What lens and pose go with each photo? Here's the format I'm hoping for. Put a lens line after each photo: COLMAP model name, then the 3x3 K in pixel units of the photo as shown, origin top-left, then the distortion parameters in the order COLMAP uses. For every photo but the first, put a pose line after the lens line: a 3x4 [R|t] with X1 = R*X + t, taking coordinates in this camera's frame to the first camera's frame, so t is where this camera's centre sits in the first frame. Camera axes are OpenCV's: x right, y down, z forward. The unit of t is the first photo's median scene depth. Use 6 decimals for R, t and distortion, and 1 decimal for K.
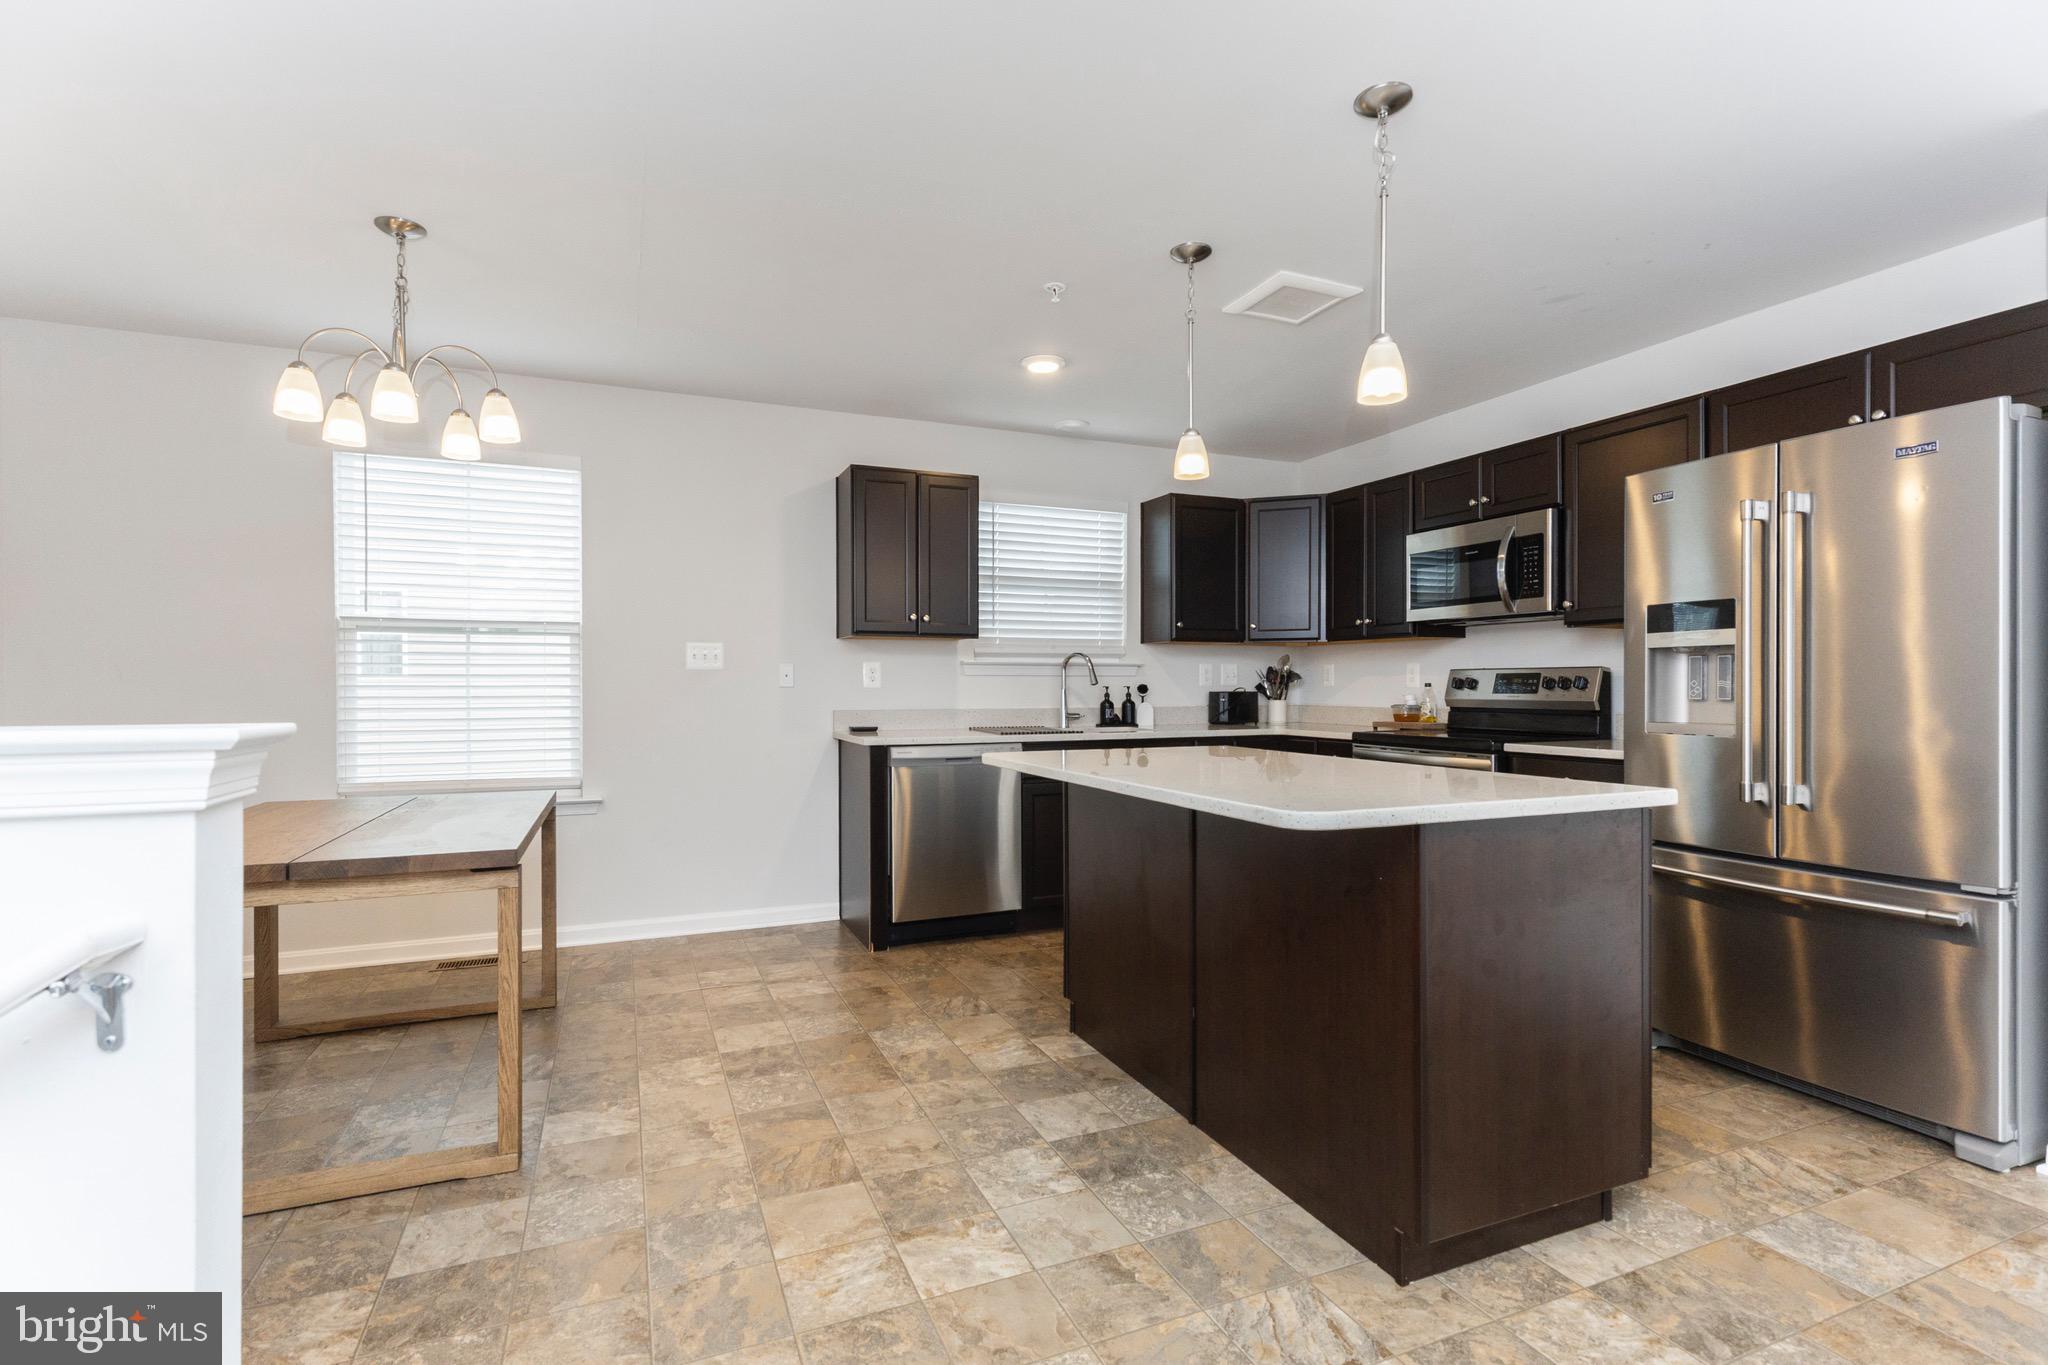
lens RADIAL K [[924.0, 0, 1023.0], [0, 924.0, 677.0], [0, 0, 1]] dist [0.002004, -0.000739]
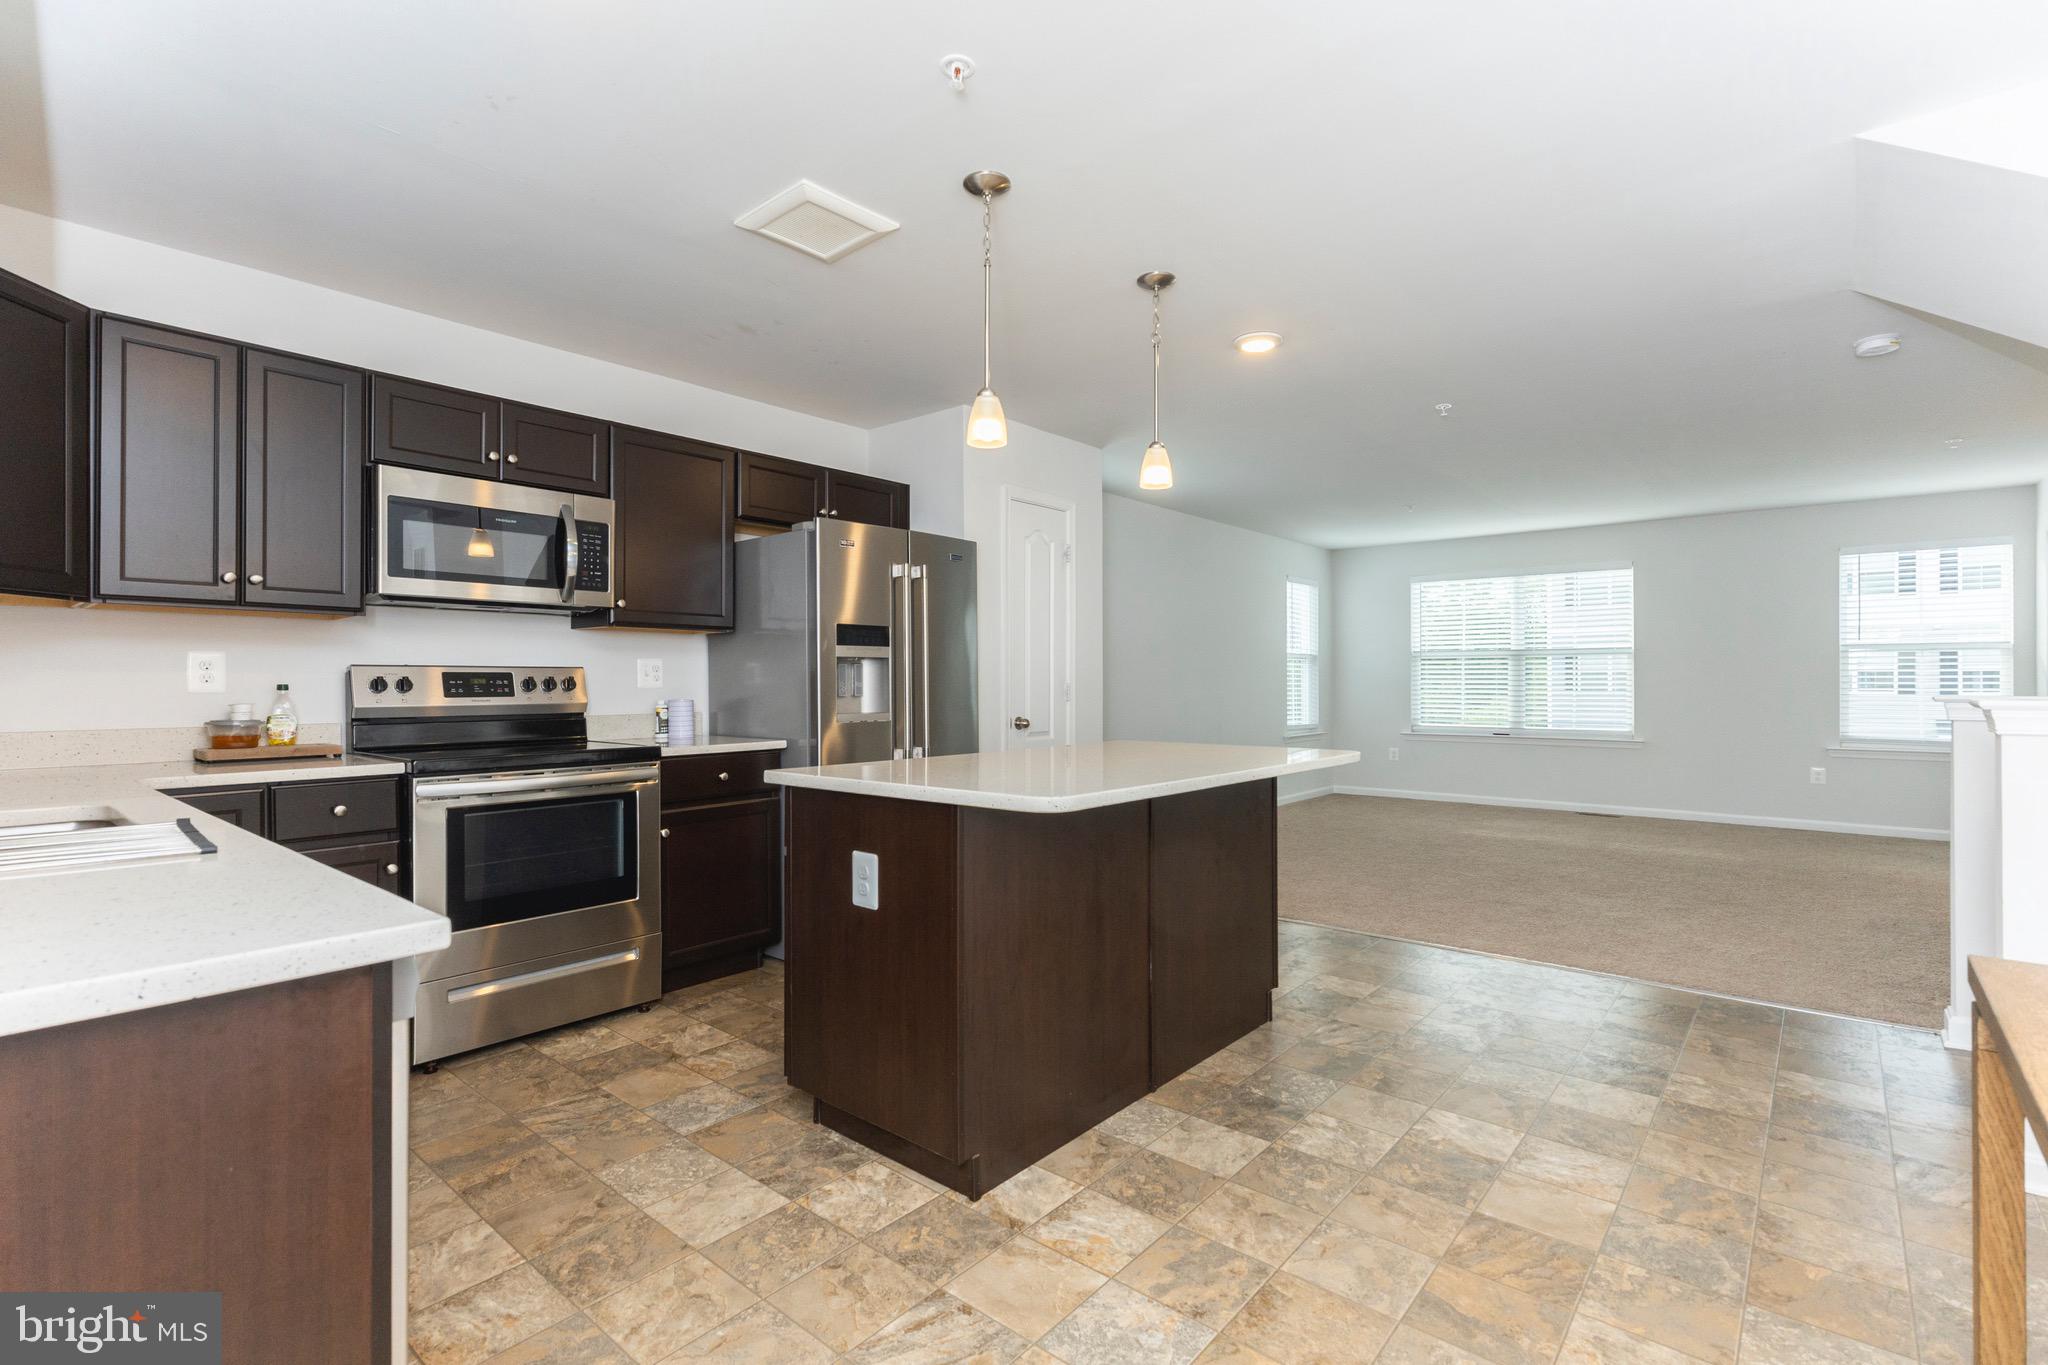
lens RADIAL K [[924.0, 0, 1021.3], [0, 924.0, 688.6], [0, 0, 1]] dist [0.002004, -0.000739]
pose [[-0.427369, -0.000629, 0.904077, -0.518262], [-0.006023, 0.999980, -0.002151, 0.011041], [-0.904057, -0.006365, -0.427364, 1.141882]]
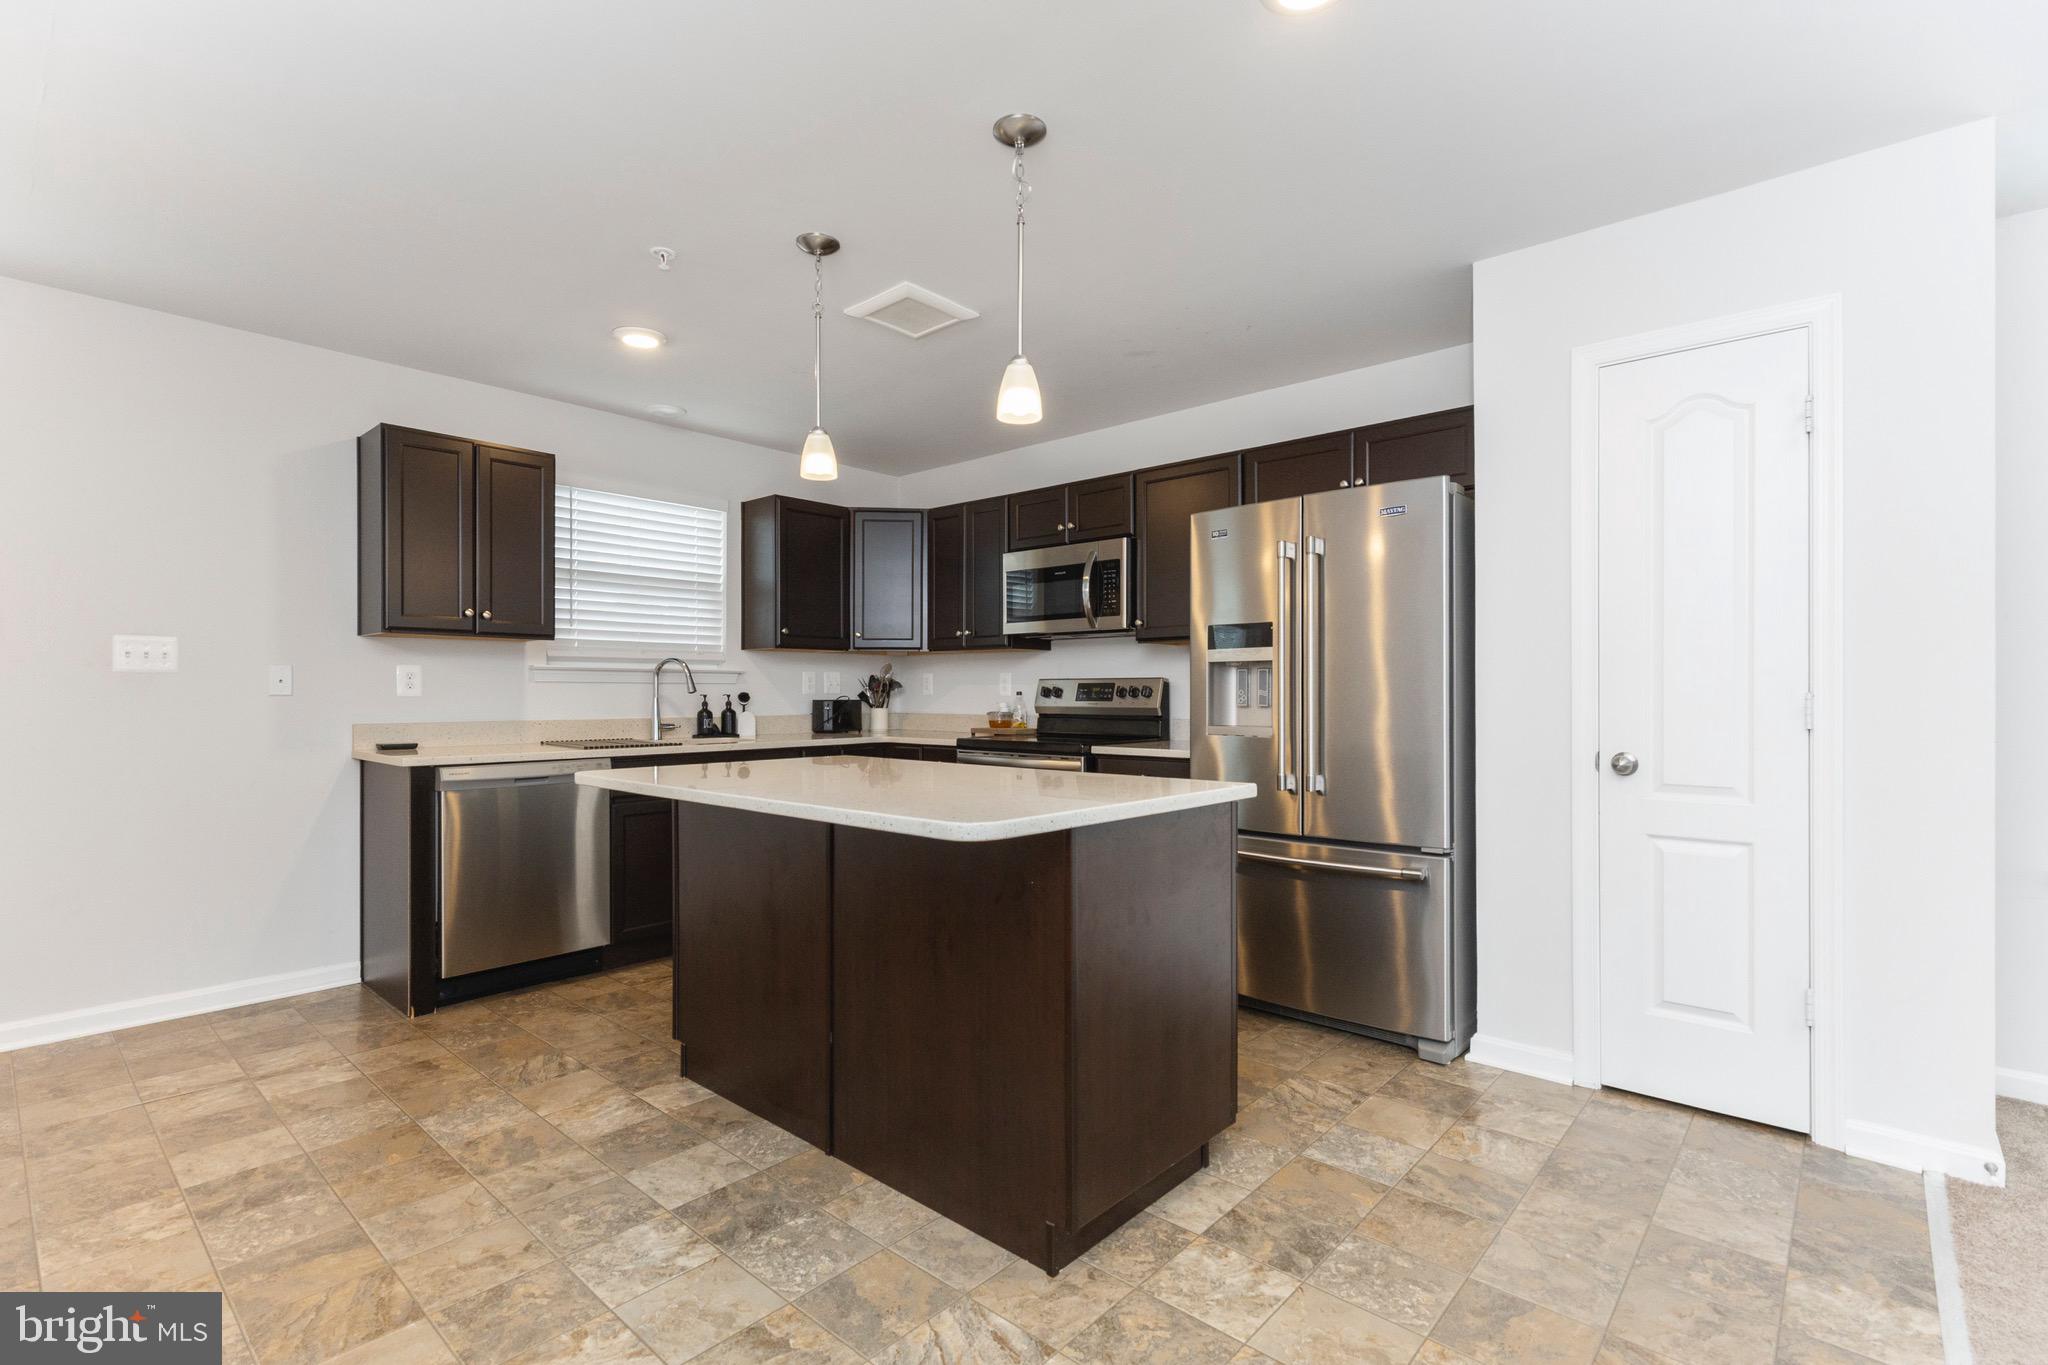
lens RADIAL K [[924.0, 0, 1023.7], [0, 924.0, 682.5], [0, 0, 1]] dist [0.002004, -0.000739]
pose [[0.907208, 0.006067, 0.420638, -0.028250], [-0.004765, 0.999980, -0.004146, 0.000470], [-0.420654, 0.001756, 0.907219, 0.038804]]
